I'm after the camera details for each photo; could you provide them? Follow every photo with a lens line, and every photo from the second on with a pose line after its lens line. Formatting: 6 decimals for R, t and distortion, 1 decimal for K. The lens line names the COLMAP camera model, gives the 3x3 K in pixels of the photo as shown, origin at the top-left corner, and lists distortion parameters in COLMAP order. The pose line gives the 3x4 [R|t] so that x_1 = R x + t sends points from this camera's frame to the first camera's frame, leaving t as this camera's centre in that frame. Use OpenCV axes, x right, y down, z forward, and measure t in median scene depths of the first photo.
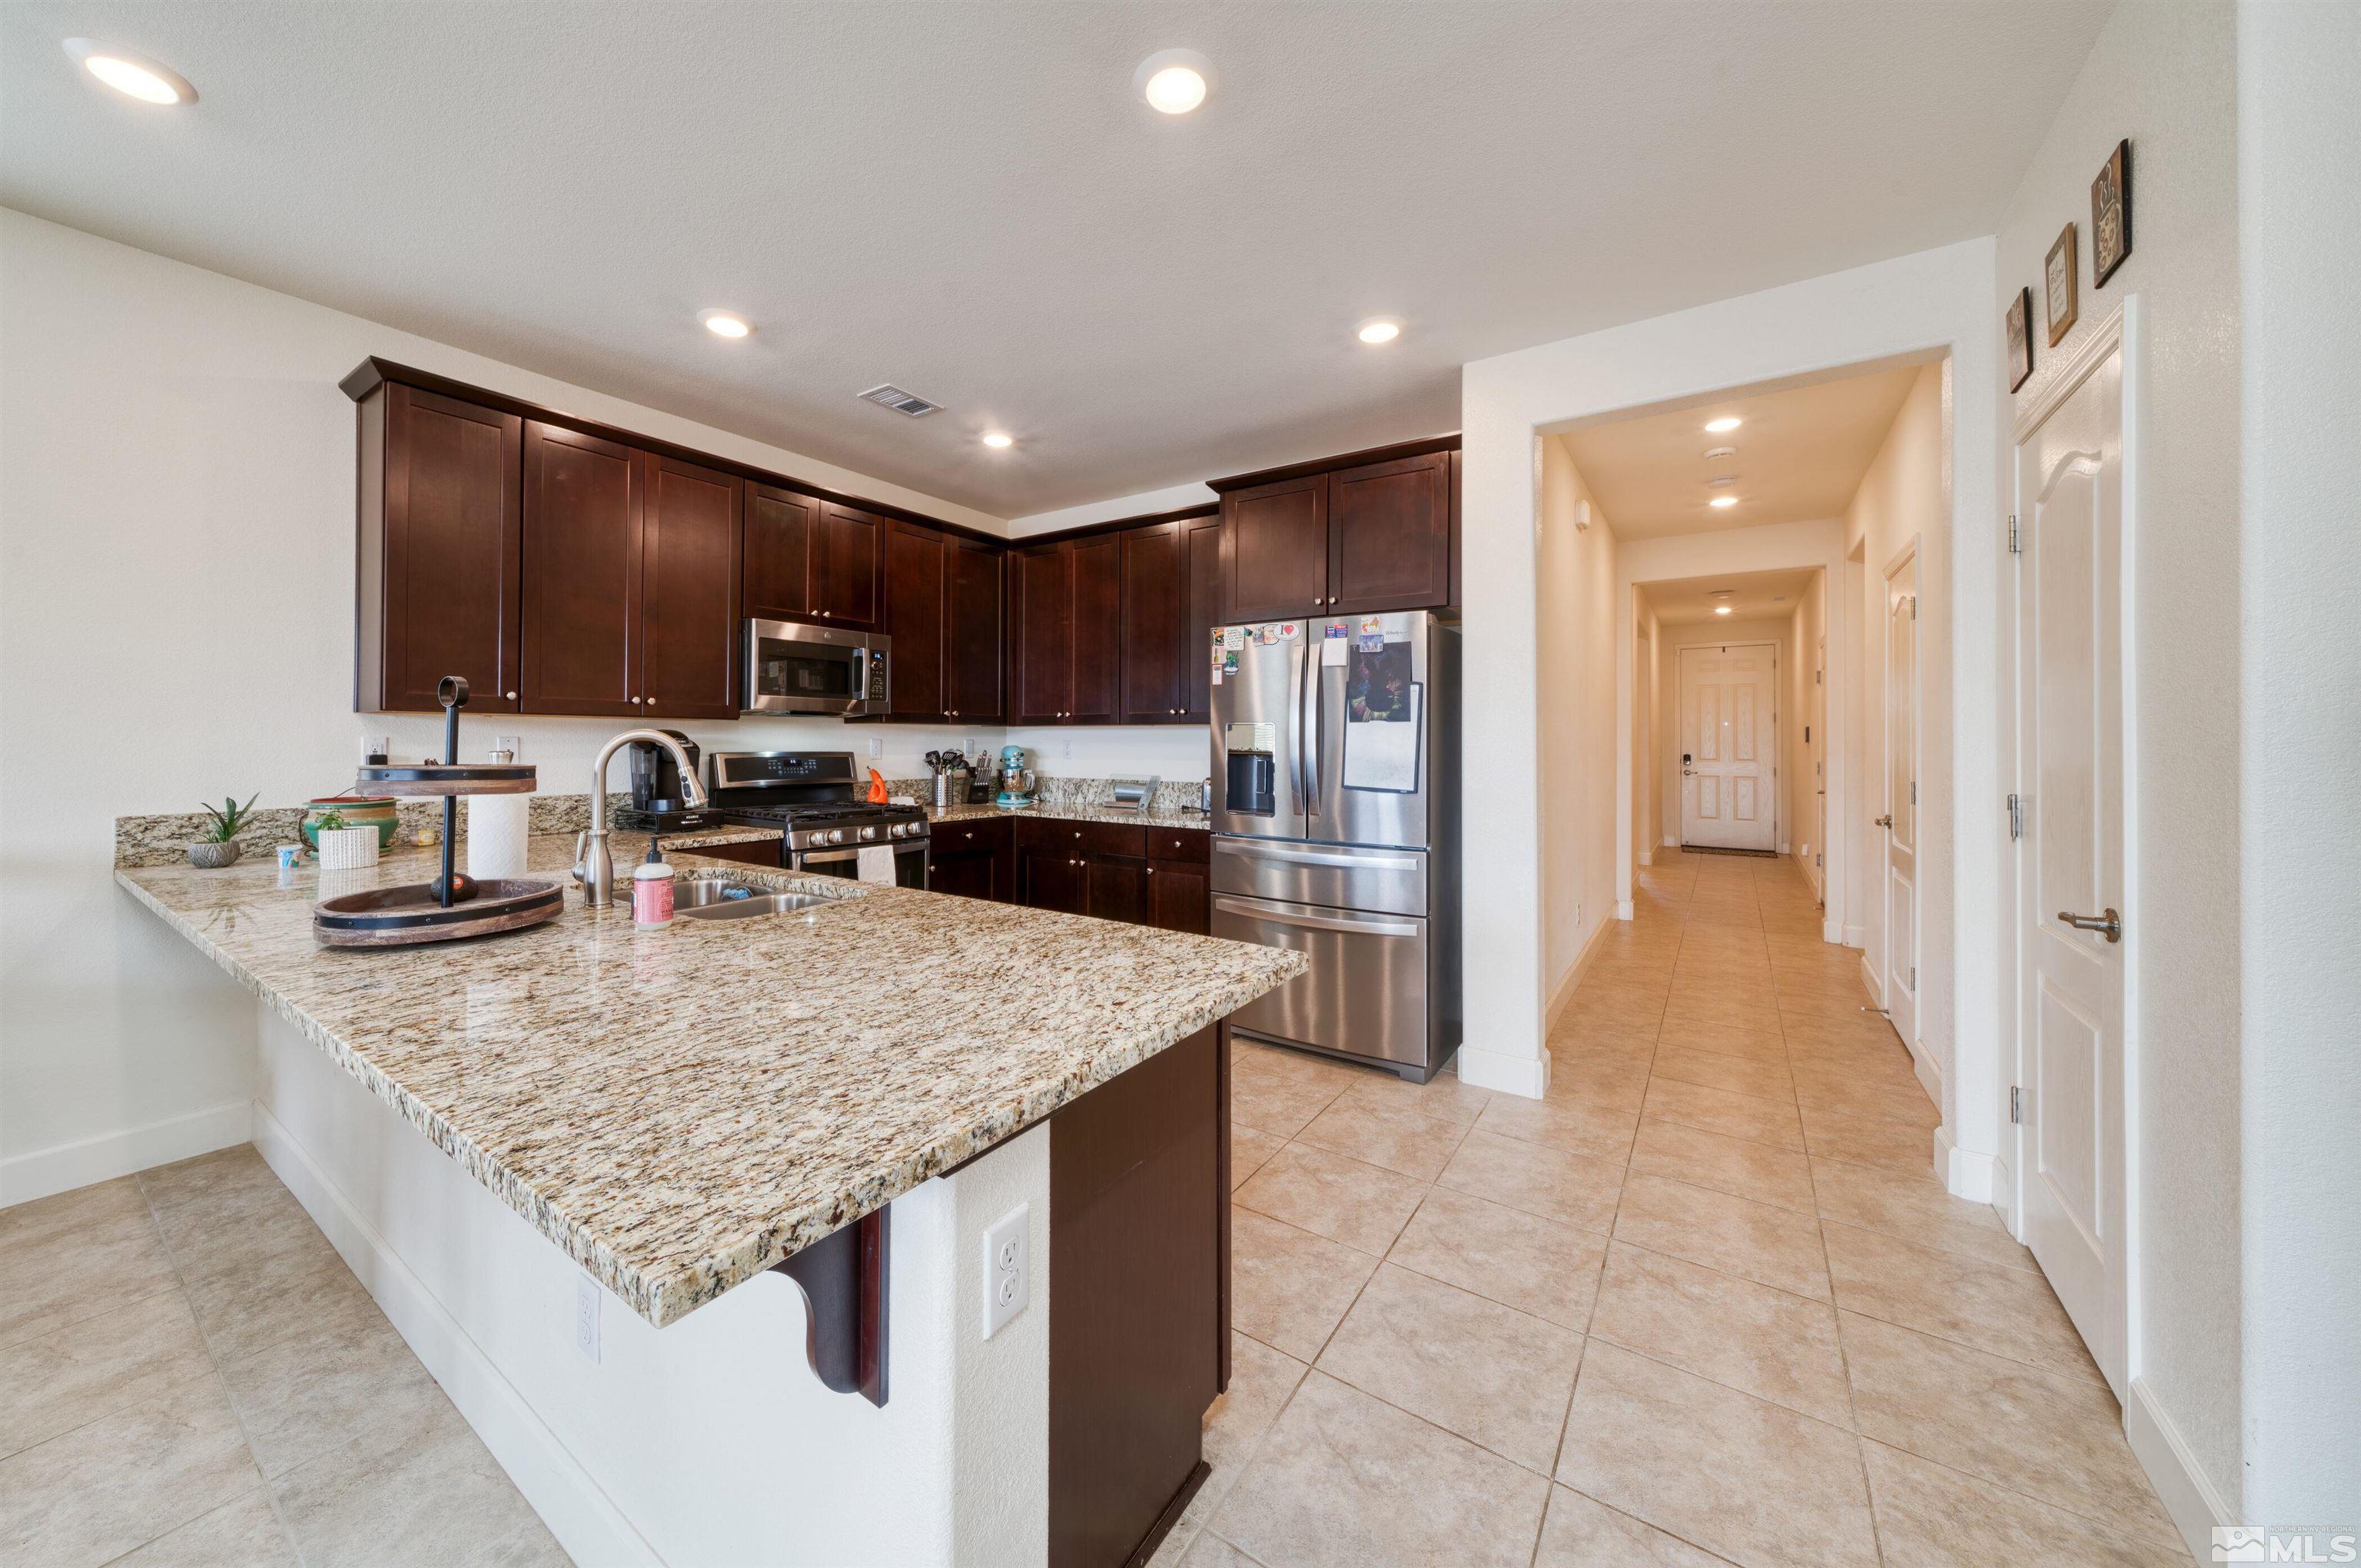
lens RADIAL K [[850.0, 0, 1113.4], [0, 850.0, 738.1], [0, 0, 1]] dist [0.001656, 0.000023]
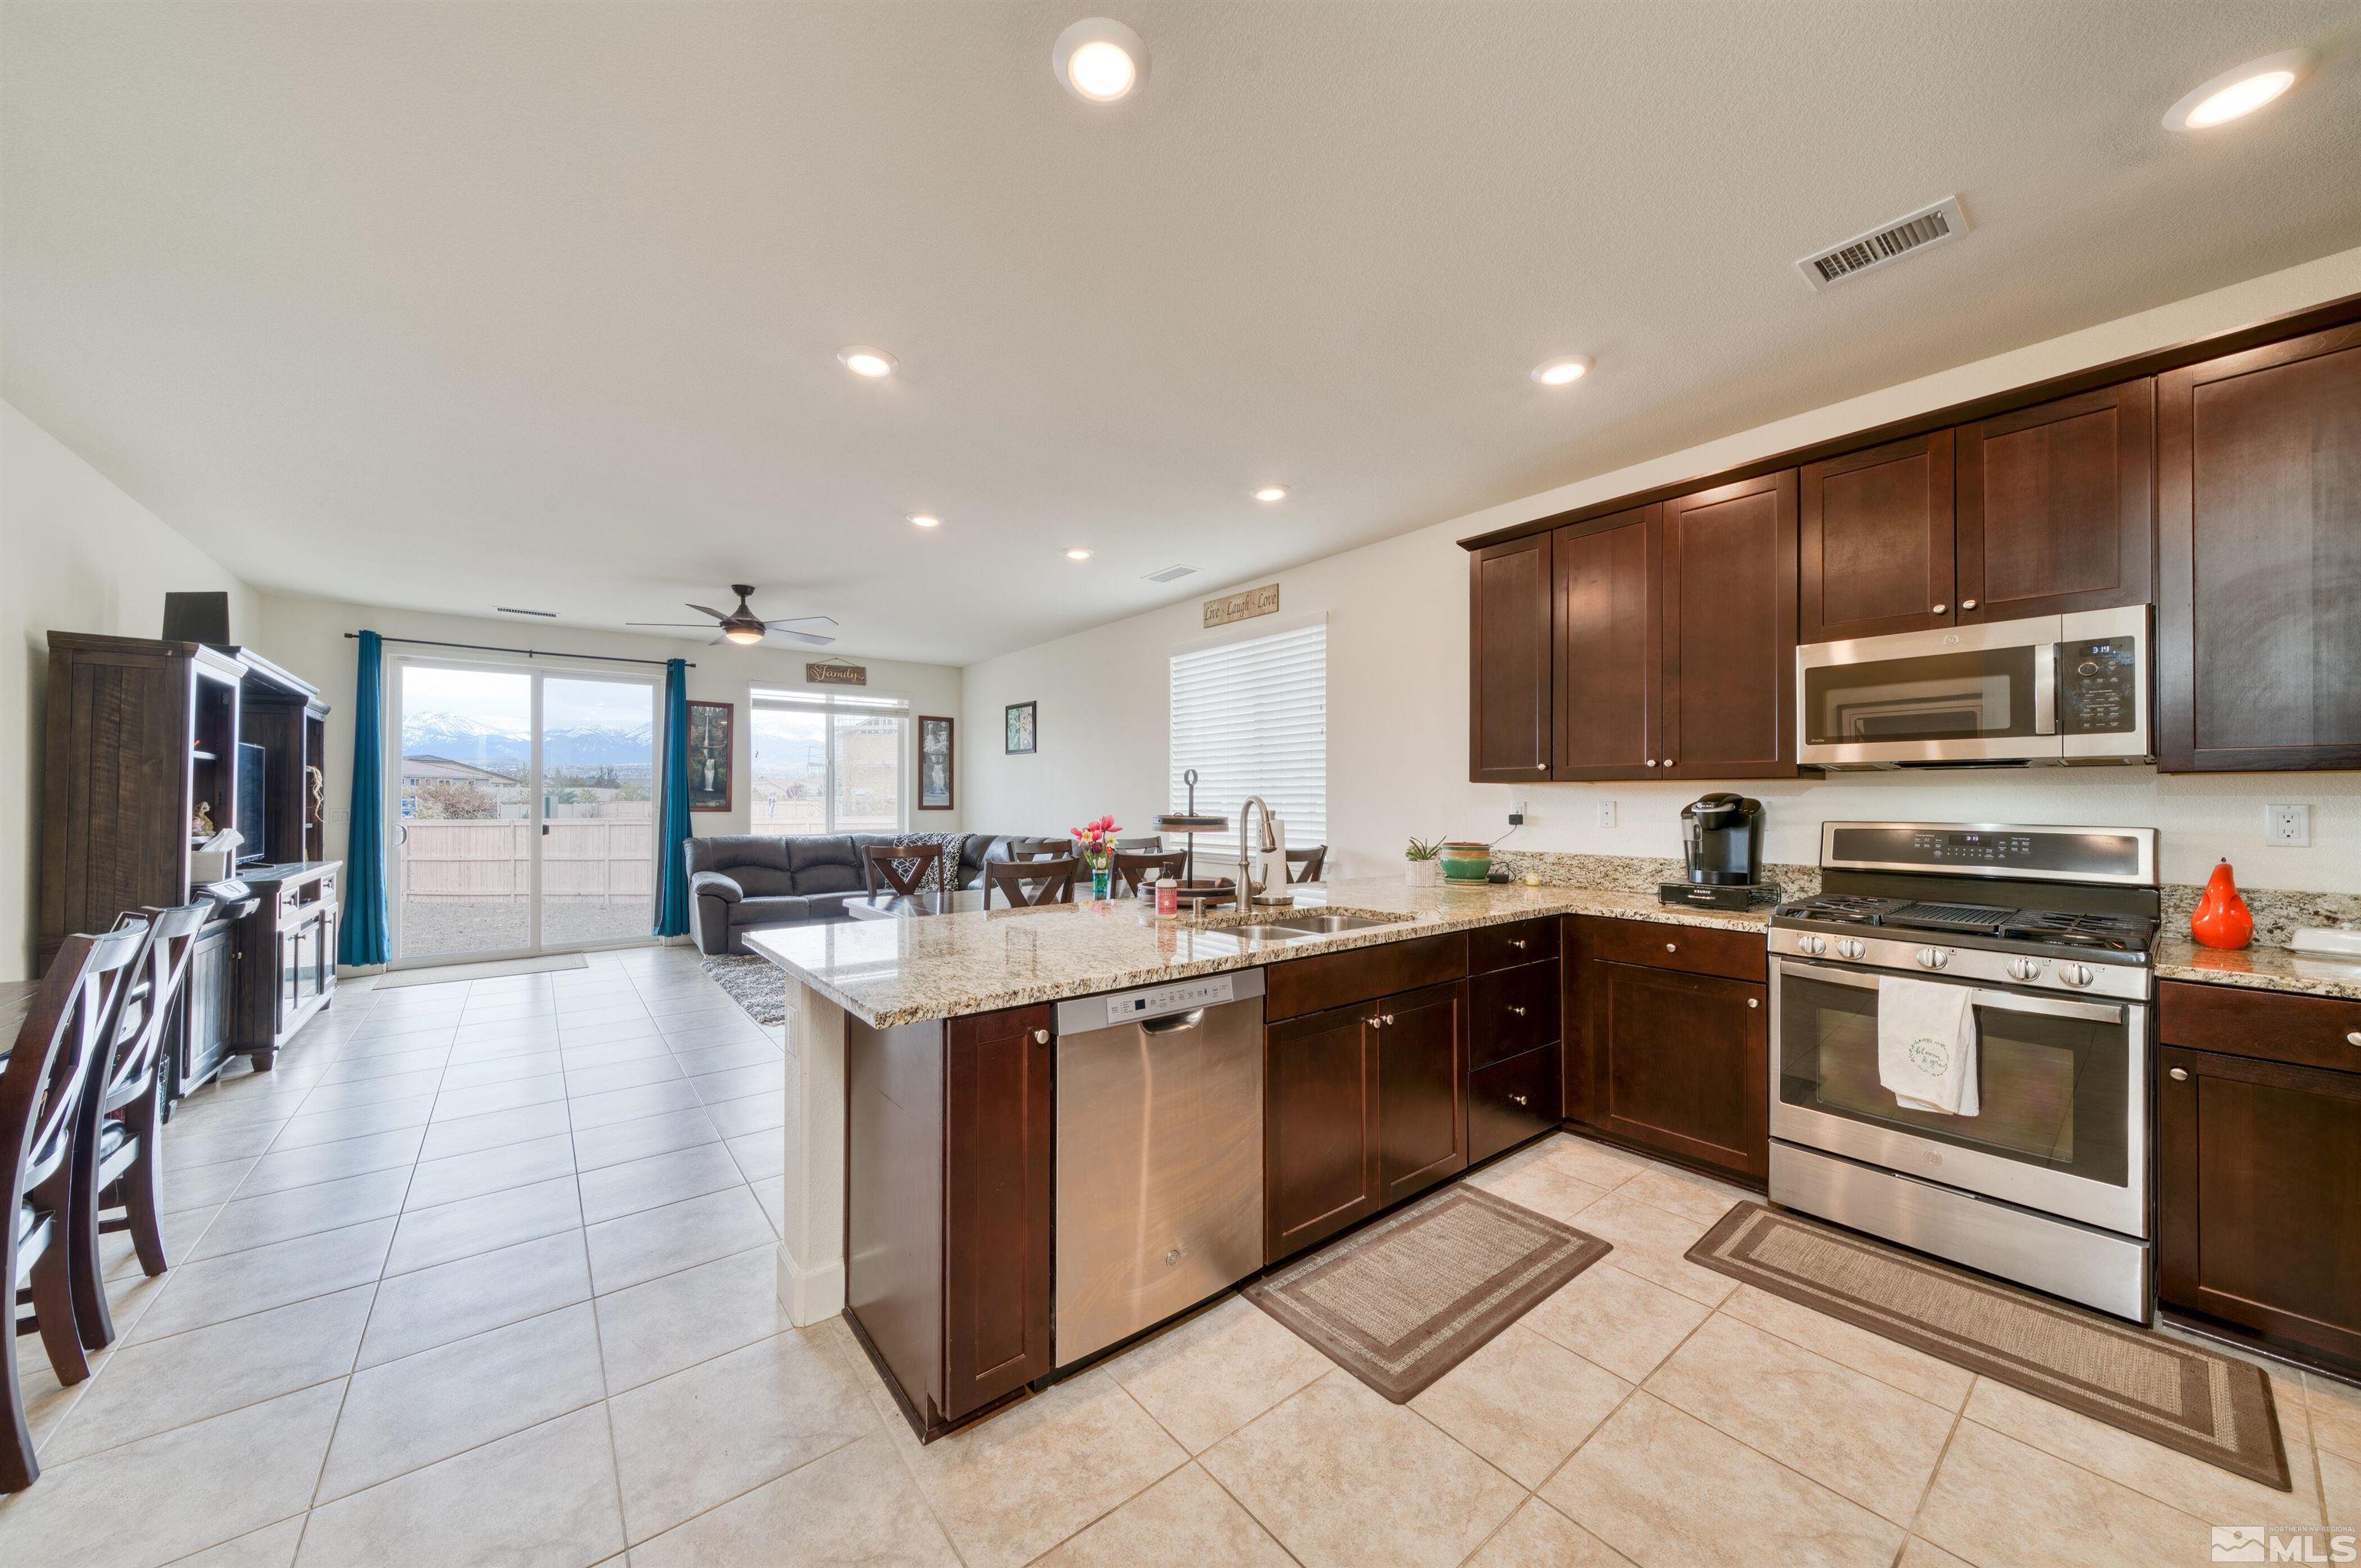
lens RADIAL K [[798.9, 0, 1168.0], [0, 798.9, 790.7], [0, 0, 1]] dist [0.002006, -0.000092]
pose [[-0.268405, -0.012466, -0.963226, 0.381640], [0.003848, 0.999894, -0.014013, -0.002195], [0.963299, -0.007467, -0.268328, 0.585119]]
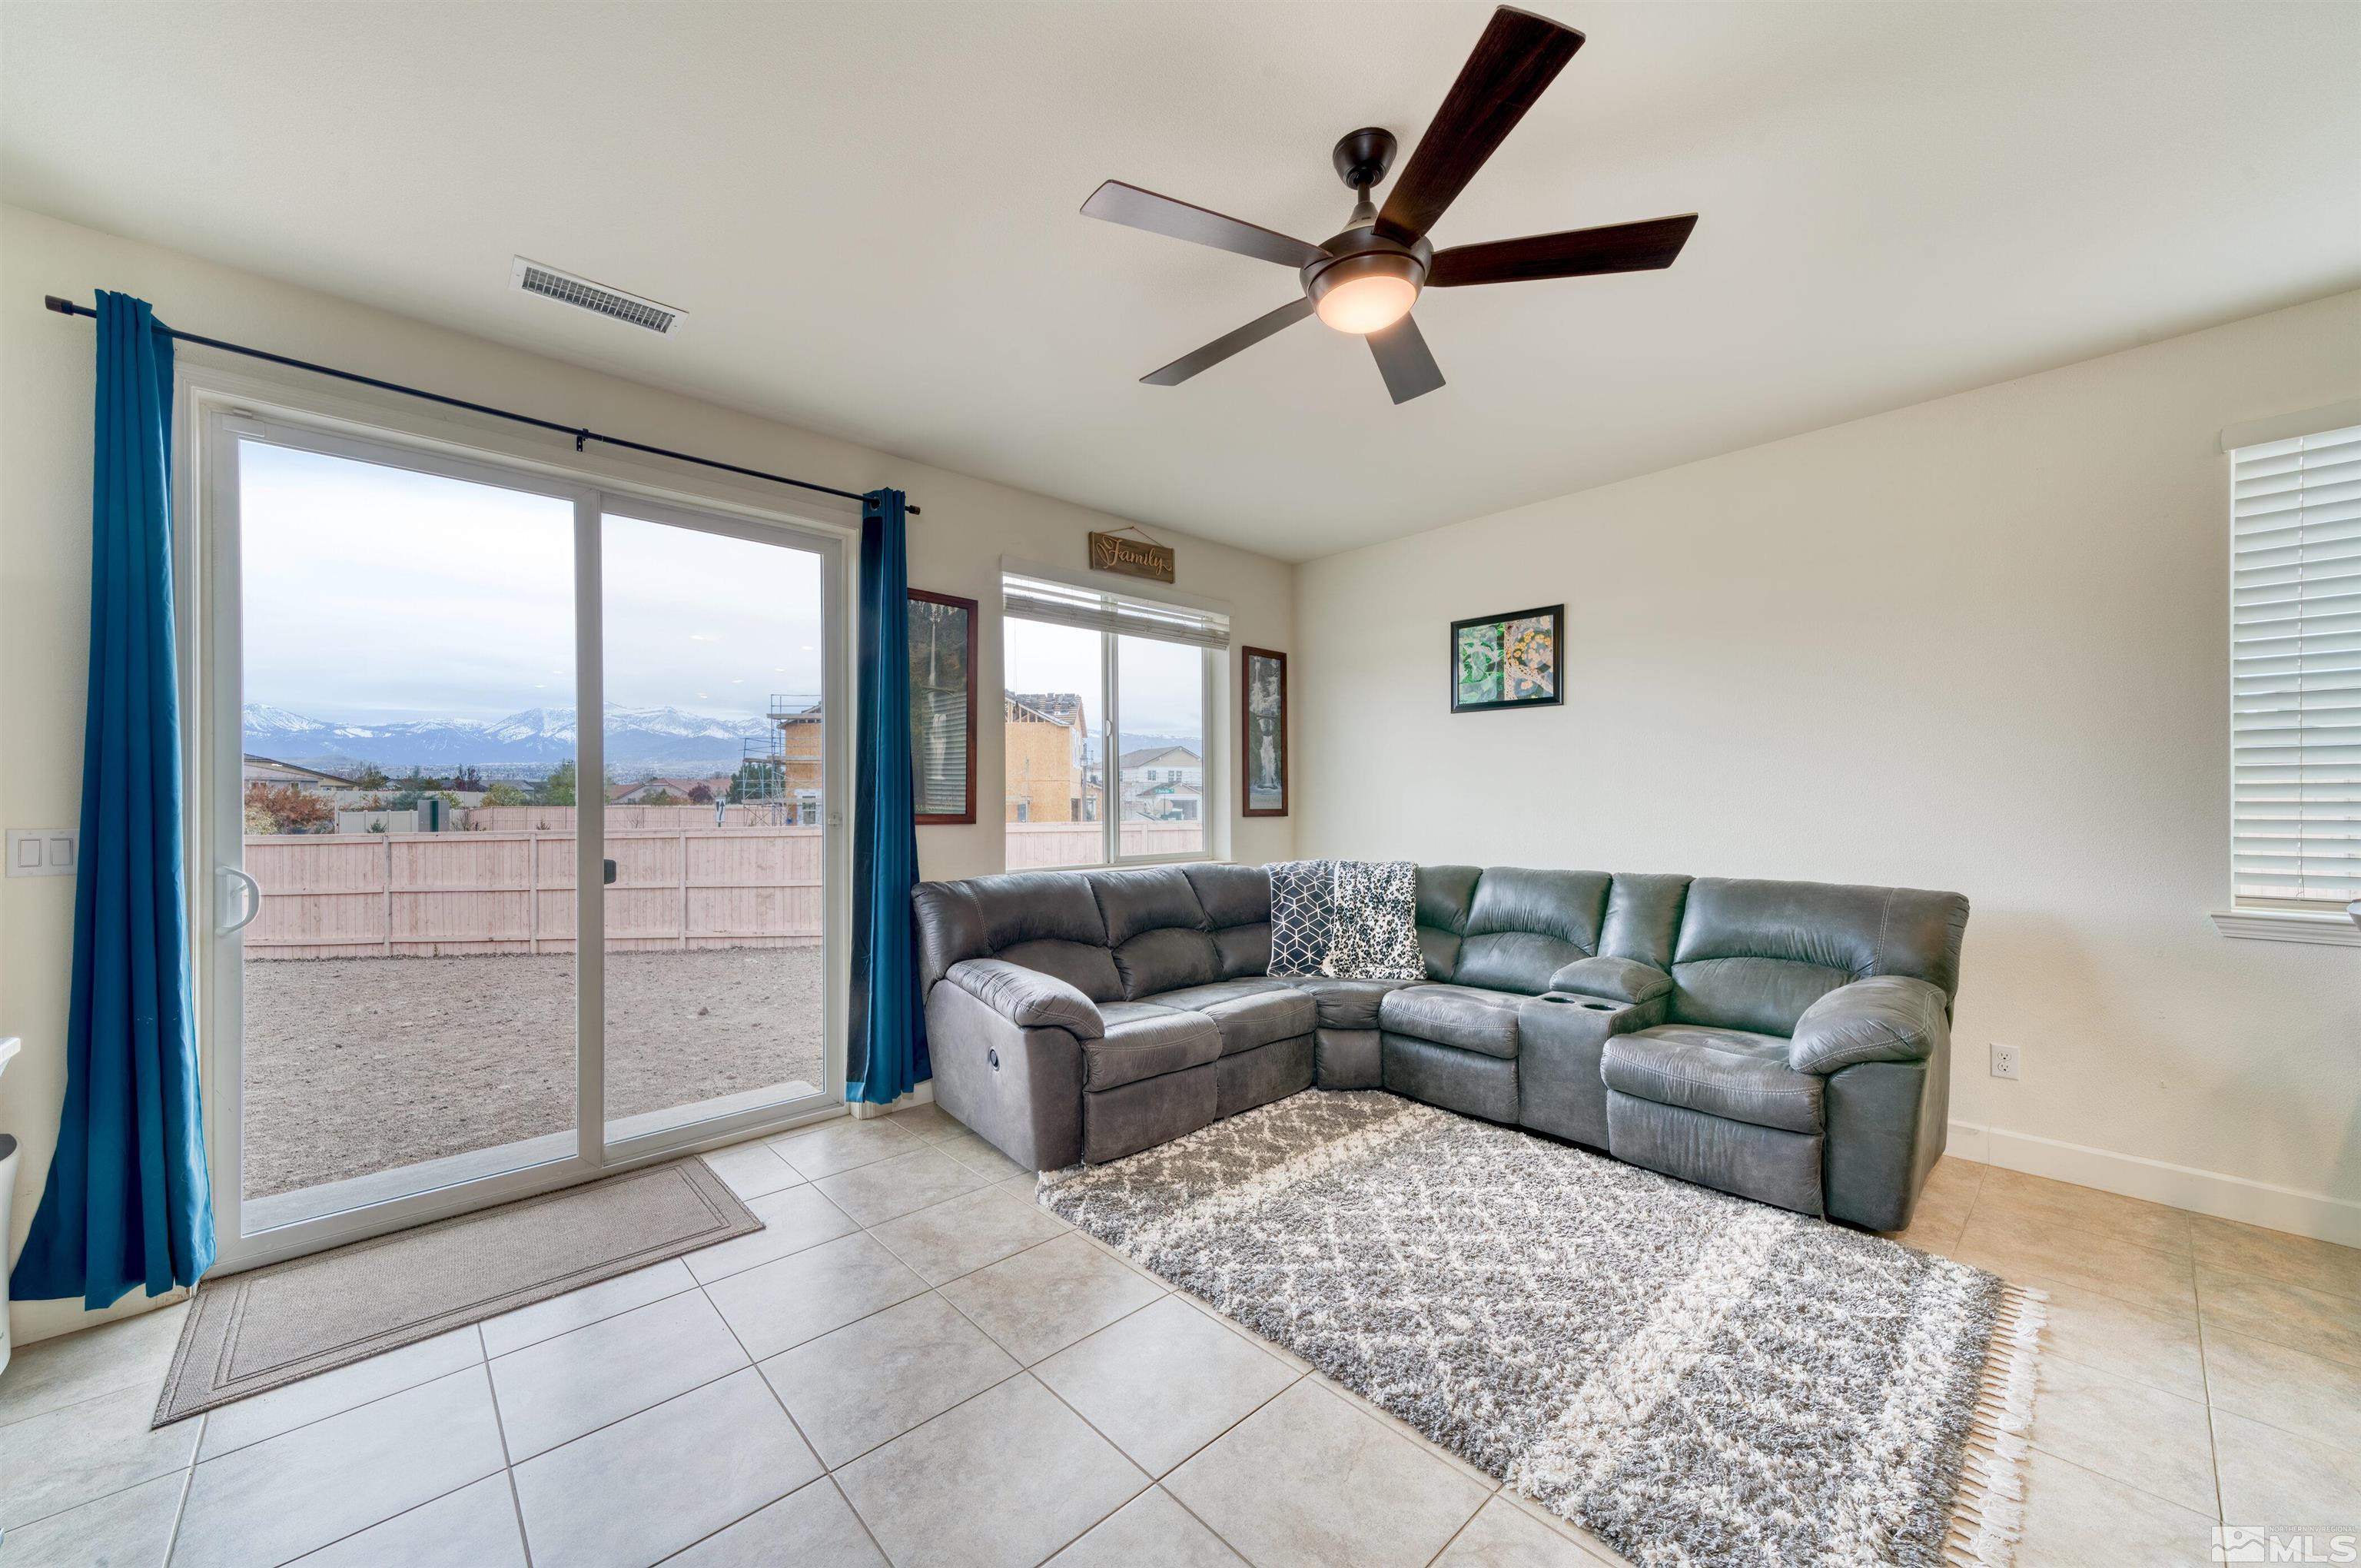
lens RADIAL K [[865.9, 0, 1171.3], [0, 865.9, 799.0], [0, 0, 1]] dist [0.015194, 0.000004]
pose [[-0.200156, -0.003798, -0.979757, -0.213930], [0.008940, 0.999944, -0.005703, -0.004335], [0.979723, -0.009900, -0.200111, -0.456806]]
